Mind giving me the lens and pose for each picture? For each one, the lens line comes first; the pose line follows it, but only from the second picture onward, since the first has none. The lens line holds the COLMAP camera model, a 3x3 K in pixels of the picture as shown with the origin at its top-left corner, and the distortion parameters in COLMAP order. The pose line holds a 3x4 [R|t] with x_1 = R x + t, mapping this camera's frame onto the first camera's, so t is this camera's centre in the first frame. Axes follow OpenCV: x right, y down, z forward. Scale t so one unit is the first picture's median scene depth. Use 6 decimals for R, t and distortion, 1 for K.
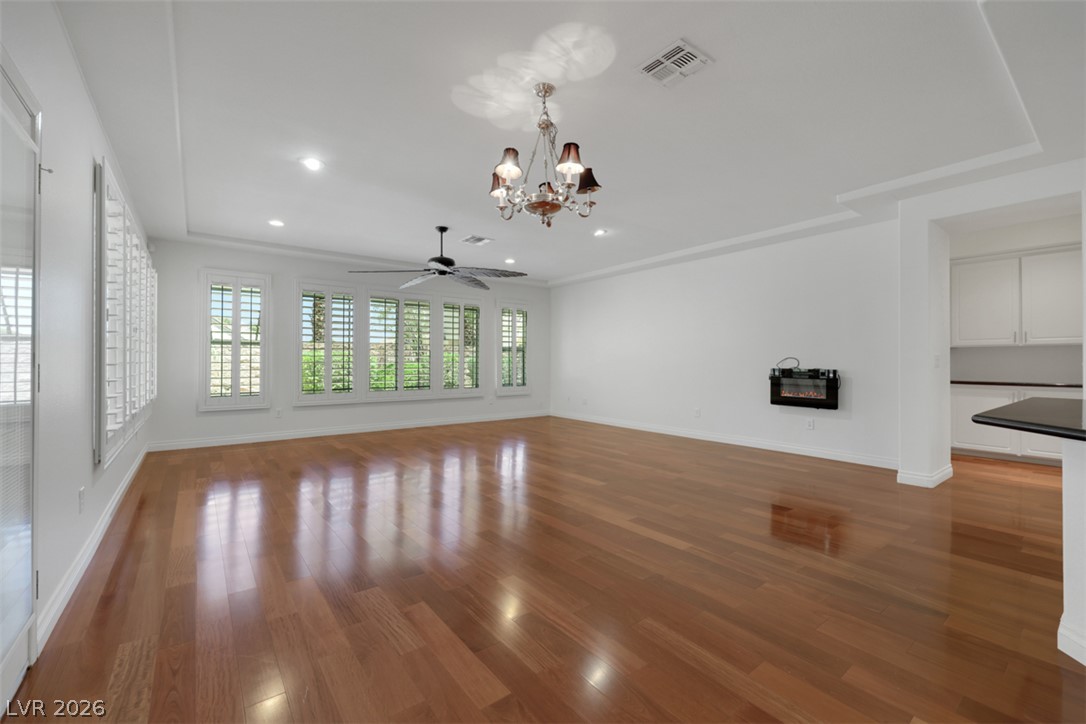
lens RADIAL K [[450.1, 0, 543.0], [0, 450.1, 362.0], [0, 0, 1]] dist [0.000669, 0.000135]
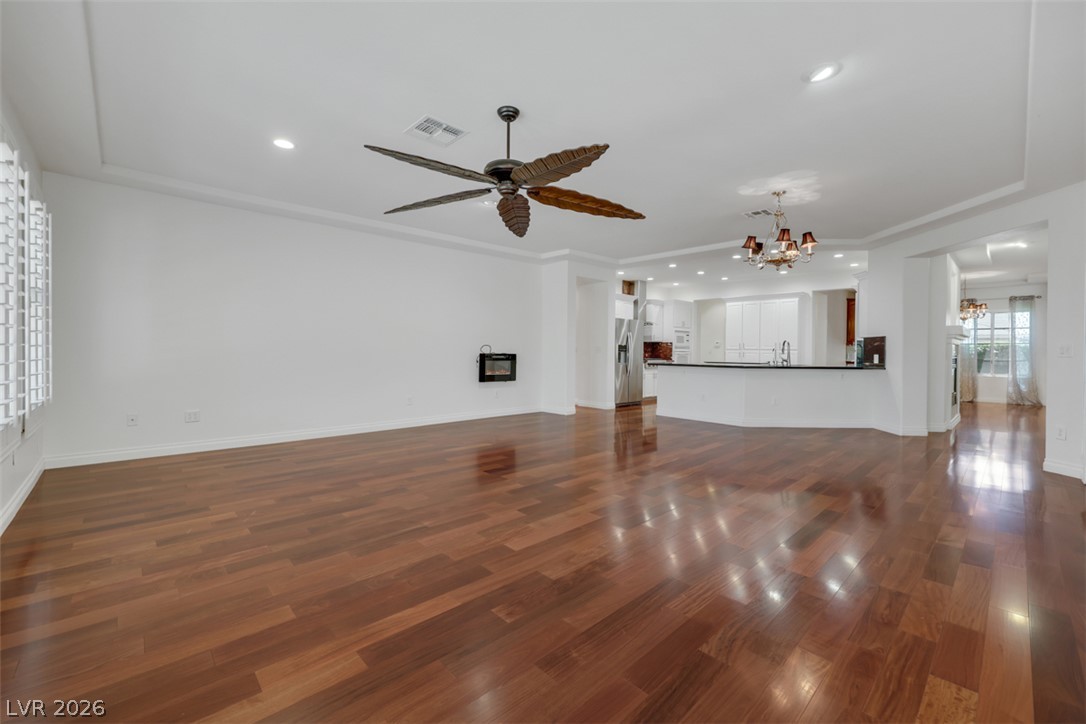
lens RADIAL K [[450.1, 0, 543.0], [0, 450.1, 362.0], [0, 0, 1]] dist [0.000669, 0.000135]
pose [[-0.091804, -0.021316, 0.995549, -0.766429], [-0.004312, 0.999770, 0.021009, 0.010548], [-0.995768, -0.002364, -0.091874, 0.949456]]
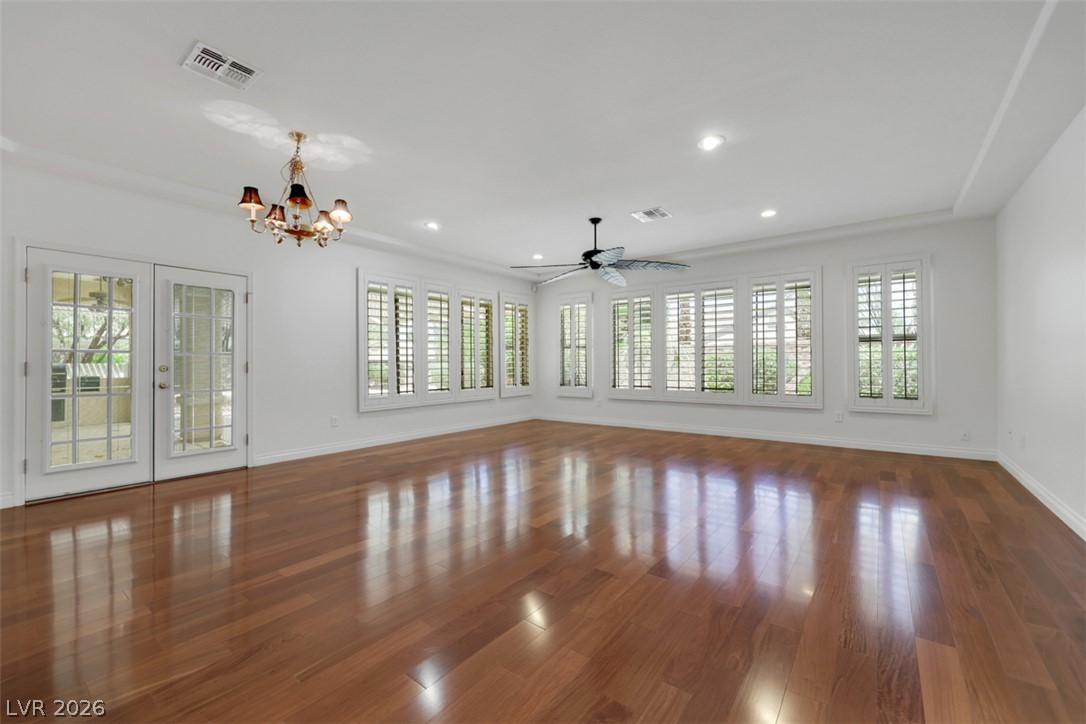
lens RADIAL K [[475.8, 0, 540.6], [0, 475.8, 341.9], [0, 0, 1]] dist [0.158385, 0.000048]
pose [[0.279062, -0.043480, -0.959288, 0.673205], [0.009057, 0.999049, -0.042647, 0.004689], [0.960230, 0.003213, 0.279190, 0.567102]]
